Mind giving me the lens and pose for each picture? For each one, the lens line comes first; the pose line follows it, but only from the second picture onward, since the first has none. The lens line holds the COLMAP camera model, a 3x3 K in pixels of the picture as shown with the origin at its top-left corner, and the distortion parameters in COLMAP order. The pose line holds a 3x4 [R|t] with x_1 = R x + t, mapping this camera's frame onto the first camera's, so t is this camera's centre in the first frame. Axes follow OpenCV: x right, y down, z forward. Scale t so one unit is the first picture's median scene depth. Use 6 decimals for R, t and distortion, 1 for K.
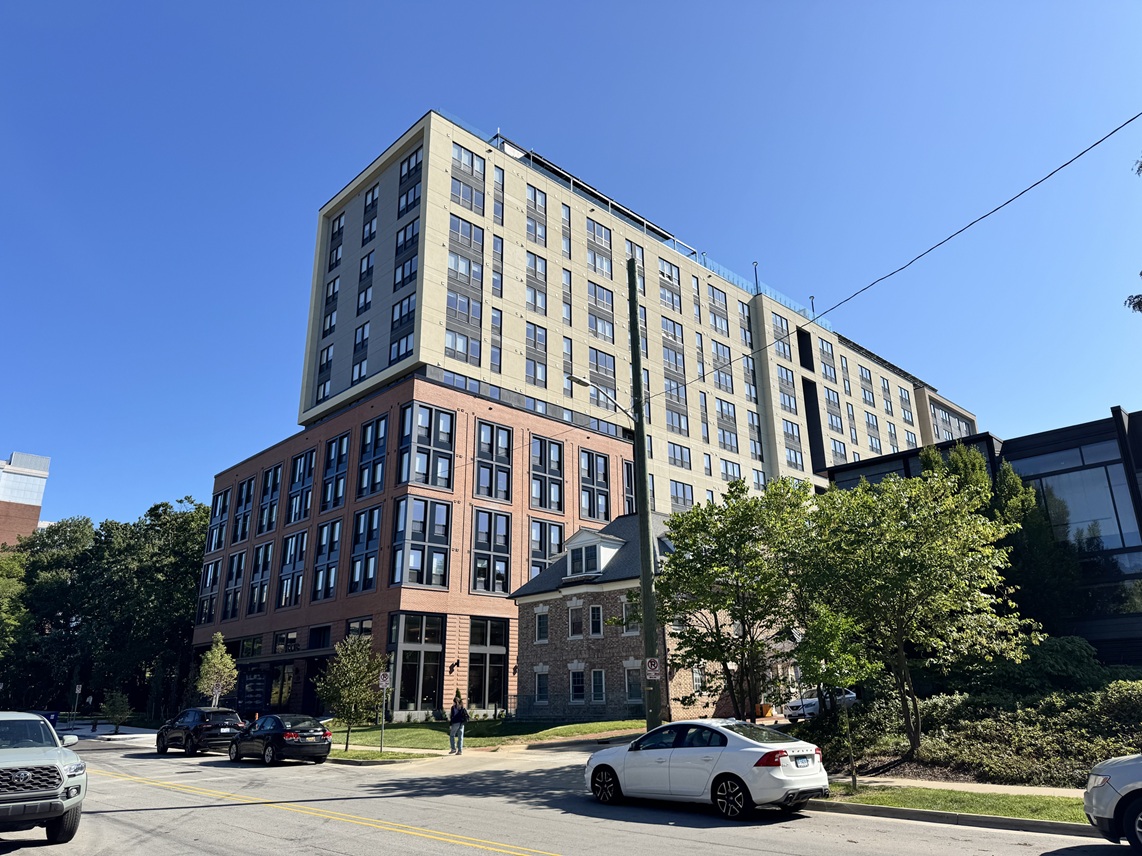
lens RADIAL K [[801.5, 0, 570.7], [0, 801.5, 427.7], [0, 0, 1]] dist [0.001312, 0.000111]
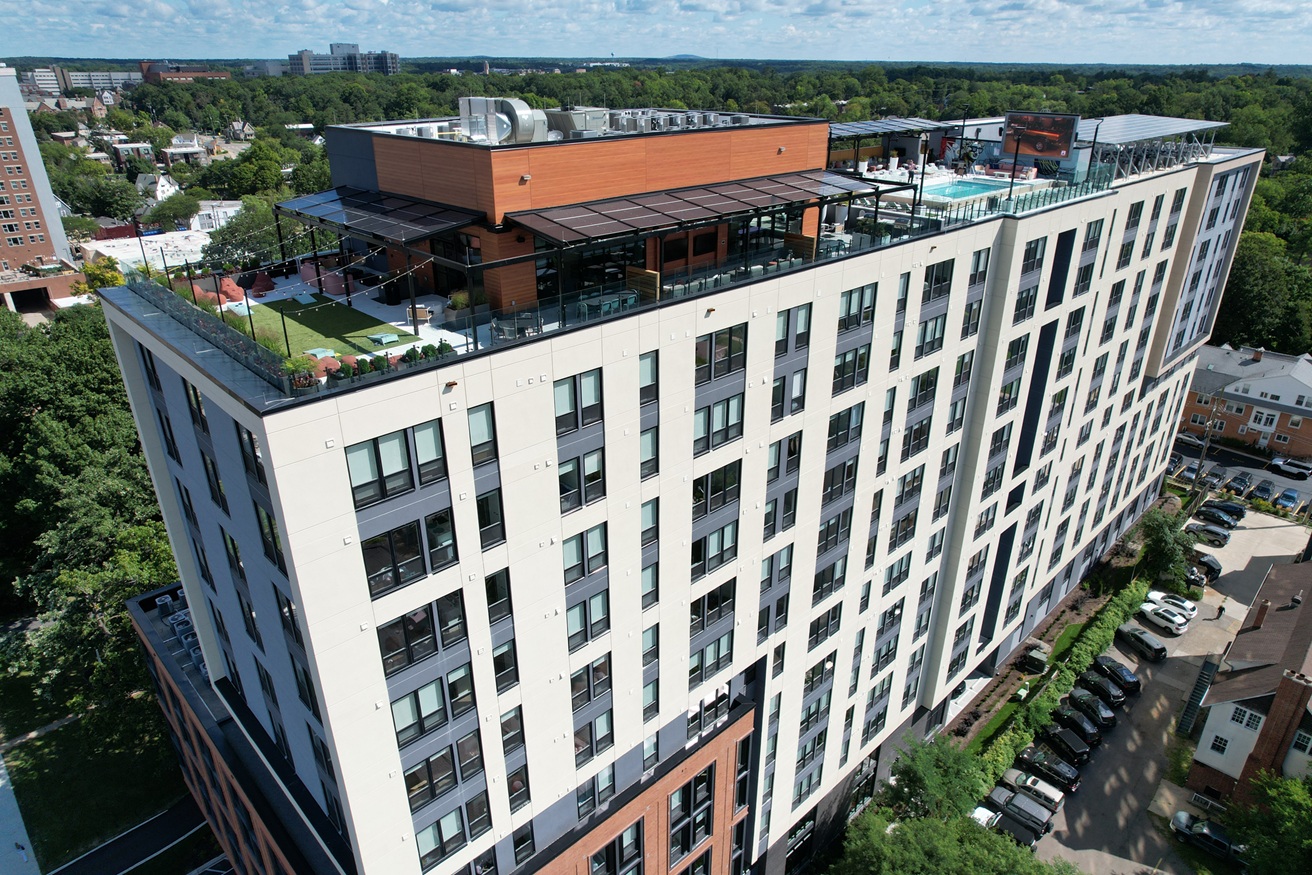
lens RADIAL K [[824.7, 0, 656.2], [0, 824.7, 437.7], [0, 0, 1]] dist [-0.003734, -0.000225]
pose [[0.998037, 0.030425, -0.054744, 0.029056], [0.016255, 0.718297, 0.695546, -0.635355], [0.060485, -0.695071, 0.716393, 0.709993]]
